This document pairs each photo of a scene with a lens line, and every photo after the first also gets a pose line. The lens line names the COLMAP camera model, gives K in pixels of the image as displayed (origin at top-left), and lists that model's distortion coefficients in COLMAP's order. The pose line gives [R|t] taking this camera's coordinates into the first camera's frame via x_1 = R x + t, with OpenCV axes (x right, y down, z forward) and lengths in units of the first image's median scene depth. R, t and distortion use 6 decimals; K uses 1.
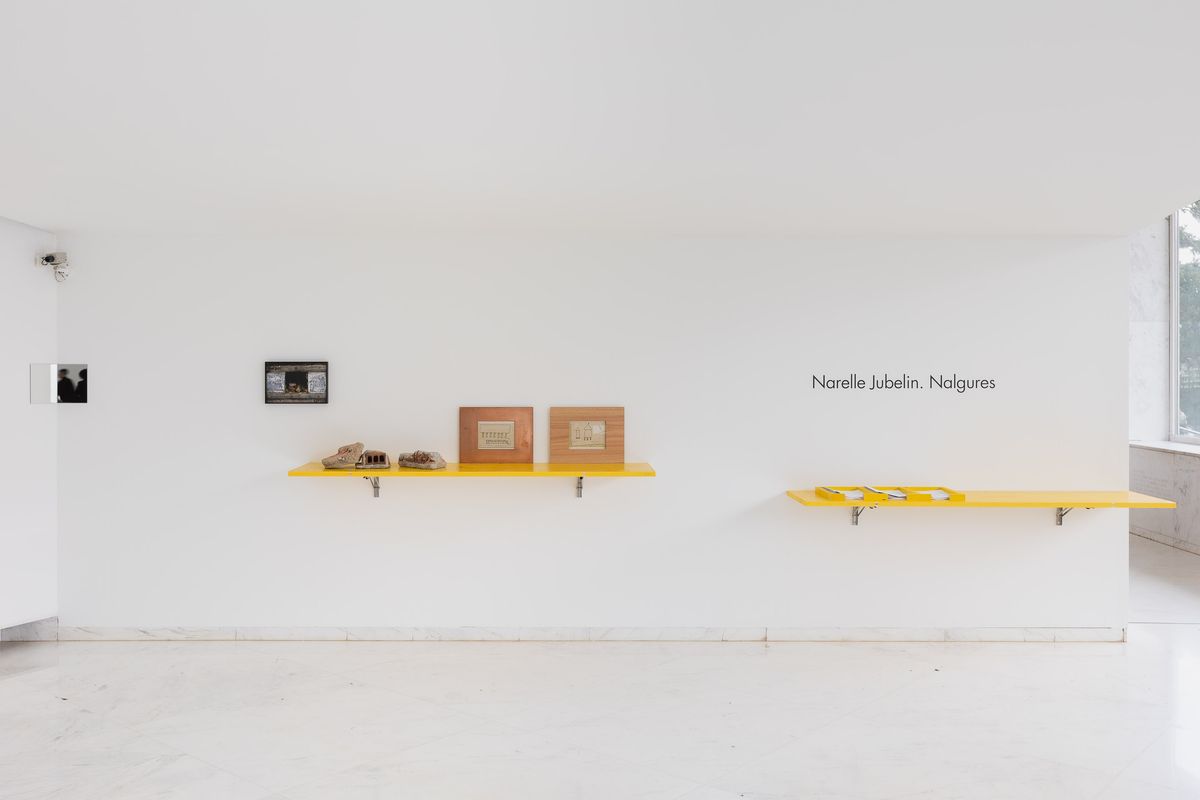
lens RADIAL K [[1115.4, 0, 598.3], [0, 1115.4, 401.1], [0, 0, 1]] dist [-0.006978, 0.000000]
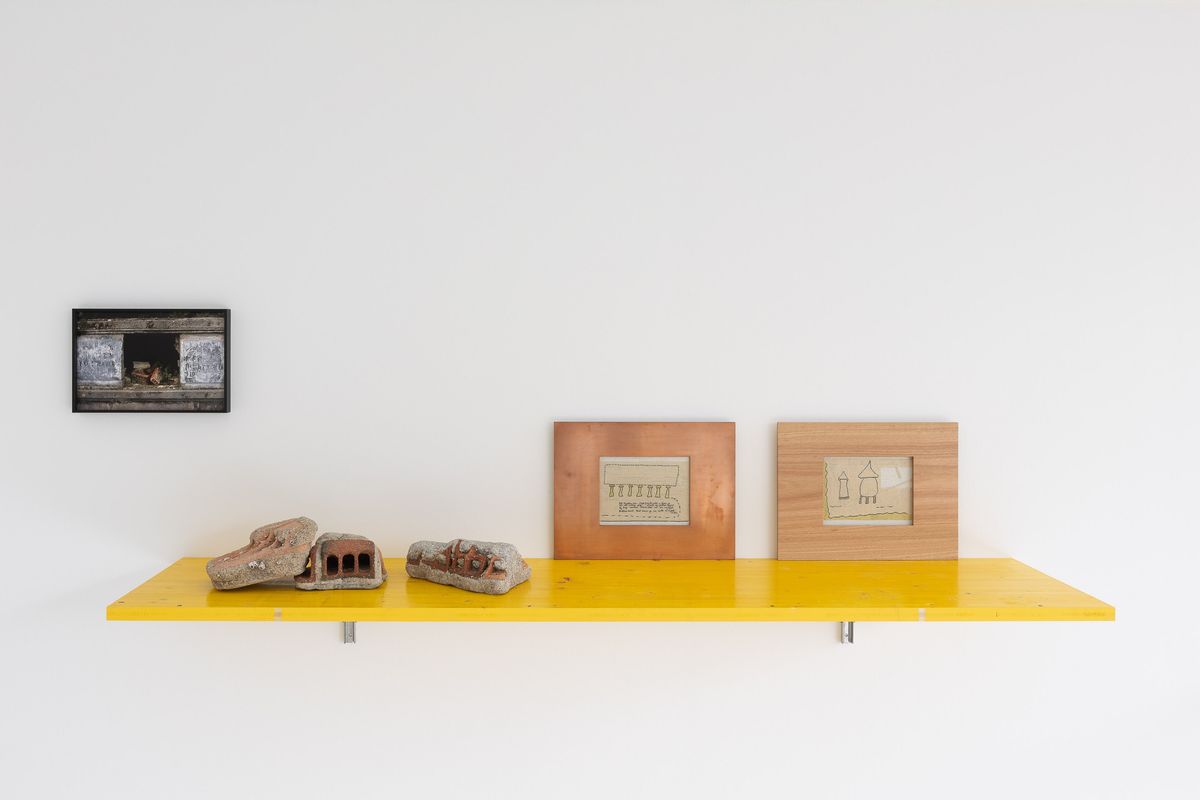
lens RADIAL K [[1202.8, 0, 601.7], [0, 1202.8, 396.4], [0, 0, 1]] dist [0.007135, 0.000000]
pose [[0.999923, 0.002329, 0.012161, -0.112648], [-0.002502, 0.999895, 0.014246, -0.010258], [-0.012127, -0.014275, 0.999825, 0.561476]]
